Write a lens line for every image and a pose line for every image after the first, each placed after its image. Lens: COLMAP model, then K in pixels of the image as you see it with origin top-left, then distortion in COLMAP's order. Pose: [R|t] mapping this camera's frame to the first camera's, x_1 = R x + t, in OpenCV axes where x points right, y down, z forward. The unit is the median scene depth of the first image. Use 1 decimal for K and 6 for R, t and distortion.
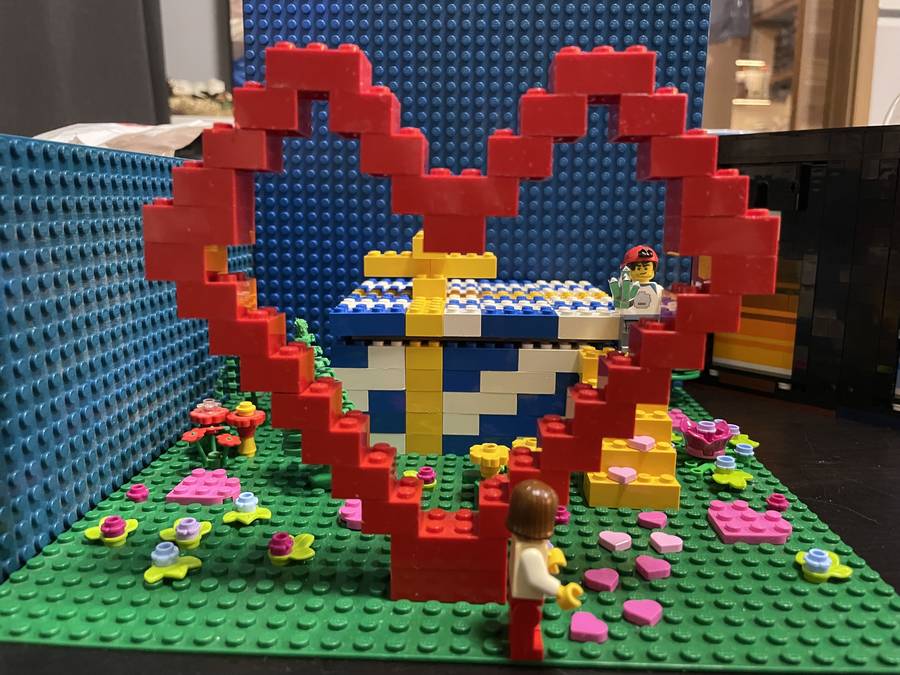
lens RADIAL K [[697.9, 0, 449.3], [0, 697.9, 326.0], [0, 0, 1]] dist [0.069539, -0.097350]
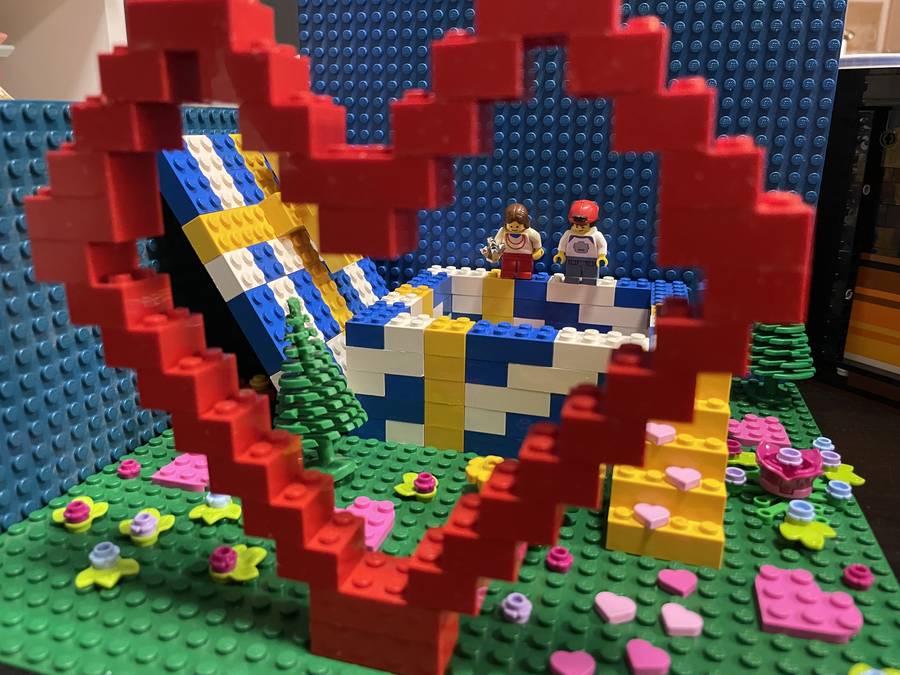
lens RADIAL K [[693.9, 0, 443.8], [0, 693.9, 325.2], [0, 0, 1]] dist [0.075090, -0.119802]
pose [[0.972017, 0.065617, -0.225558, 0.187654], [-0.043037, 0.993686, 0.103610, -0.079723], [0.230933, -0.091004, 0.968704, 0.195852]]
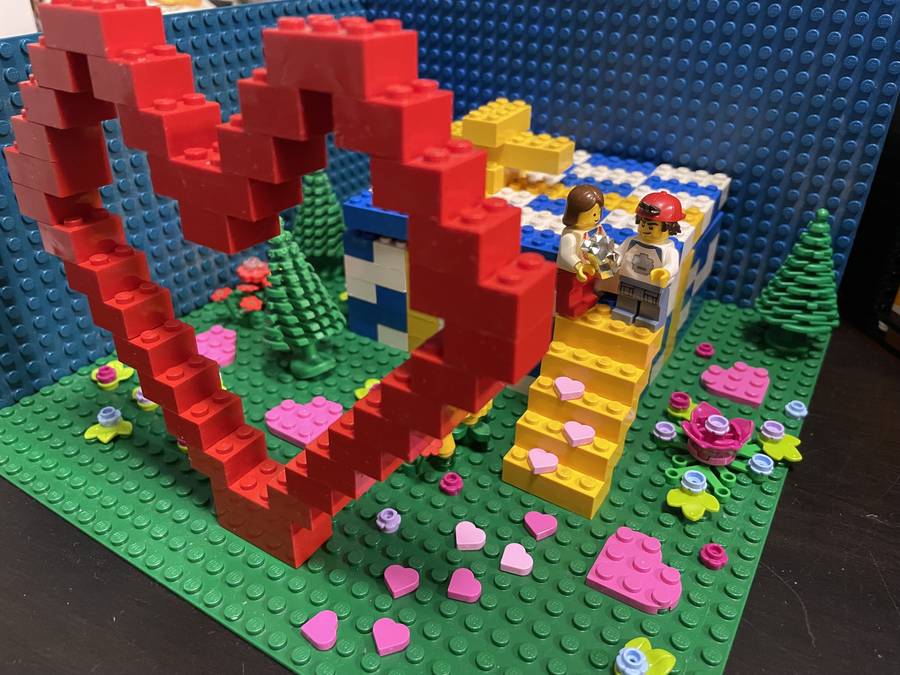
lens RADIAL K [[697.9, 0, 449.3], [0, 697.9, 326.0], [0, 0, 1]] dist [0.069539, -0.097350]
pose [[0.871298, 0.247440, -0.423809, 0.490439], [-0.089578, 0.929265, 0.358388, -0.259241], [0.482510, -0.274299, 0.831832, 0.266268]]
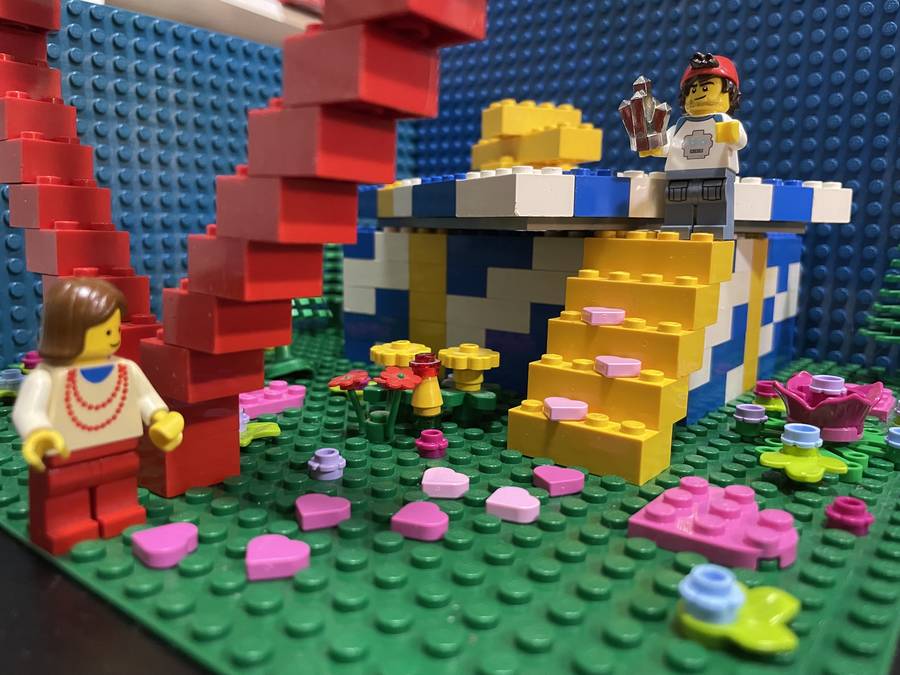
lens RADIAL K [[685.3, 0, 446.5], [0, 685.3, 339.9], [0, 0, 1]] dist [0.001431, -0.089637]
pose [[0.814541, 0.098163, -0.571740, 0.504820], [-0.114960, 0.993347, 0.006770, 0.166150], [0.568601, 0.060212, 0.820407, 0.479294]]
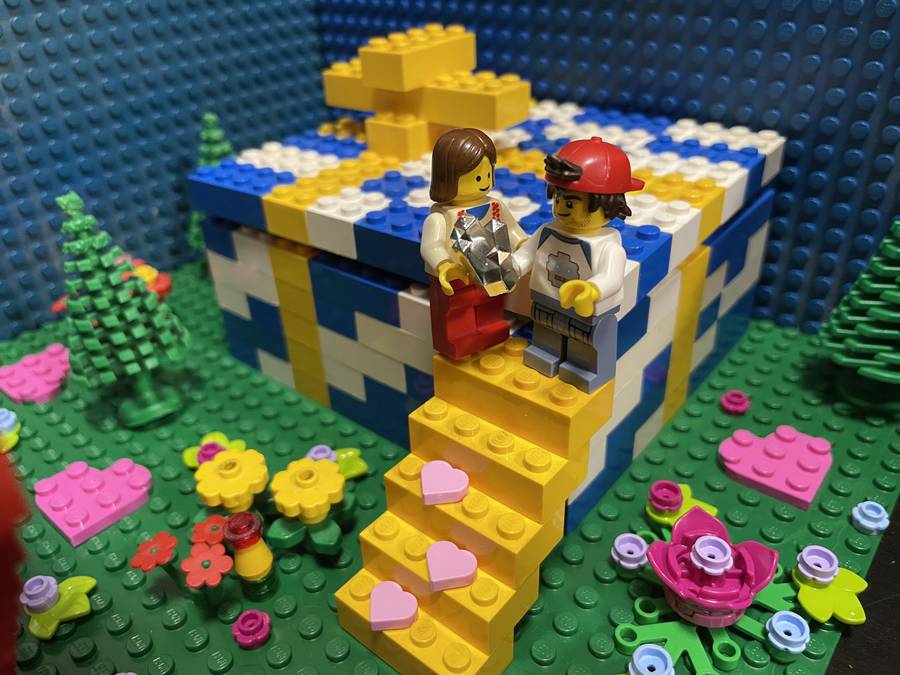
lens RADIAL K [[707.4, 0, 452.9], [0, 707.4, 326.3], [0, 0, 1]] dist [0.059125, -0.113161]
pose [[0.799348, 0.267085, -0.538245, 0.524715], [-0.058907, 0.926298, 0.372160, -0.181620], [0.597974, -0.265779, 0.756167, 0.709049]]
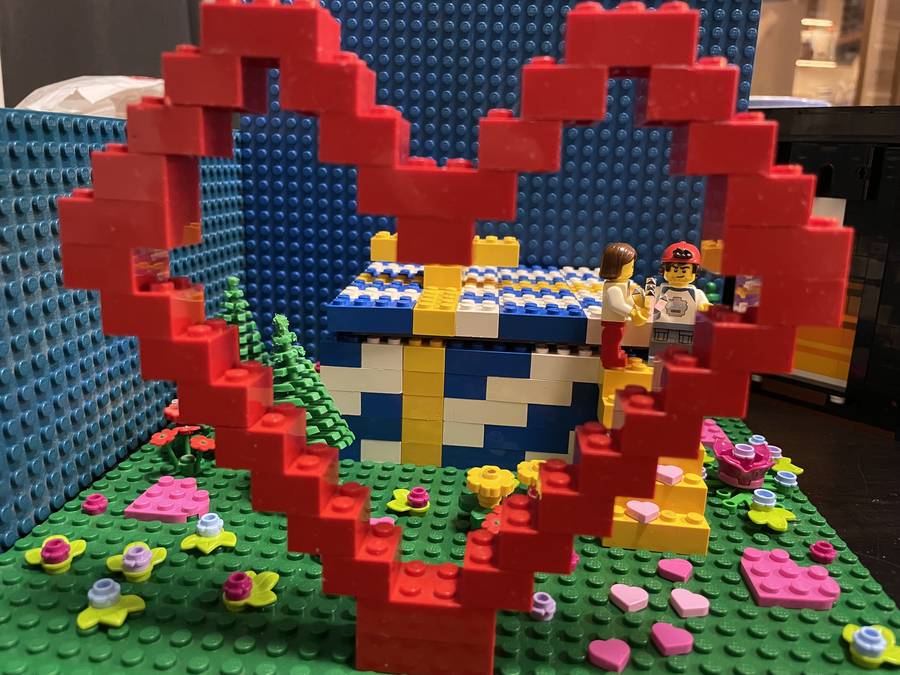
lens RADIAL K [[702.2, 0, 451.7], [0, 702.2, 321.7], [0, 0, 1]] dist [0.061655, -0.101618]
pose [[0.998481, 0.037108, -0.040733, 0.040103], [-0.034951, 0.998013, 0.052430, -0.059763], [0.042598, -0.050927, 0.997794, 0.139189]]
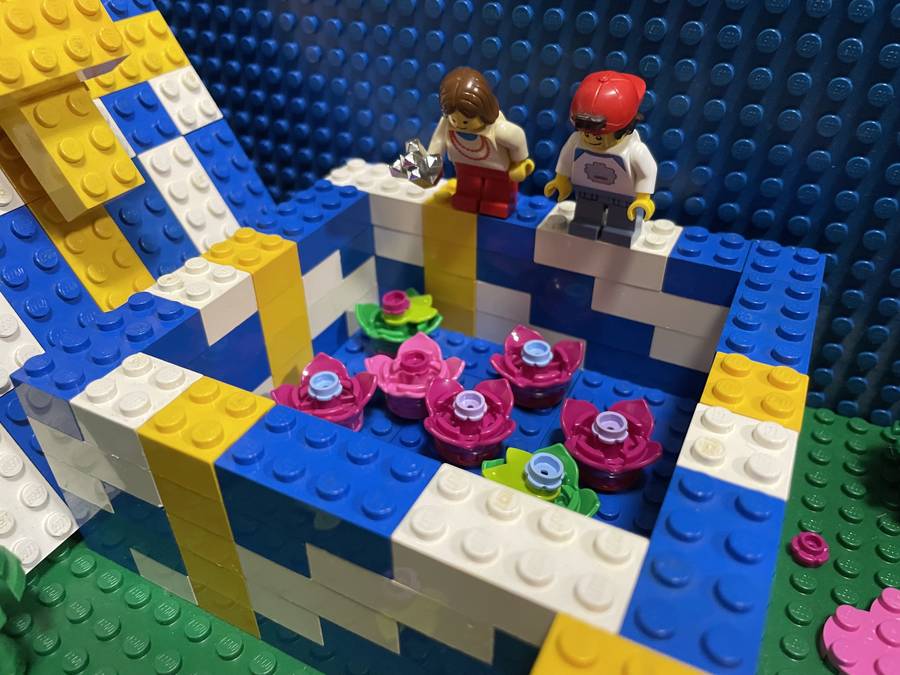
lens RADIAL K [[695.3, 0, 446.9], [0, 695.3, 328.2], [0, 0, 1]] dist [0.046460, -0.102689]
pose [[0.910347, 0.222520, -0.348932, 0.254857], [-0.055918, 0.901550, 0.429047, -0.232653], [0.410051, -0.371070, 0.833166, 0.922356]]
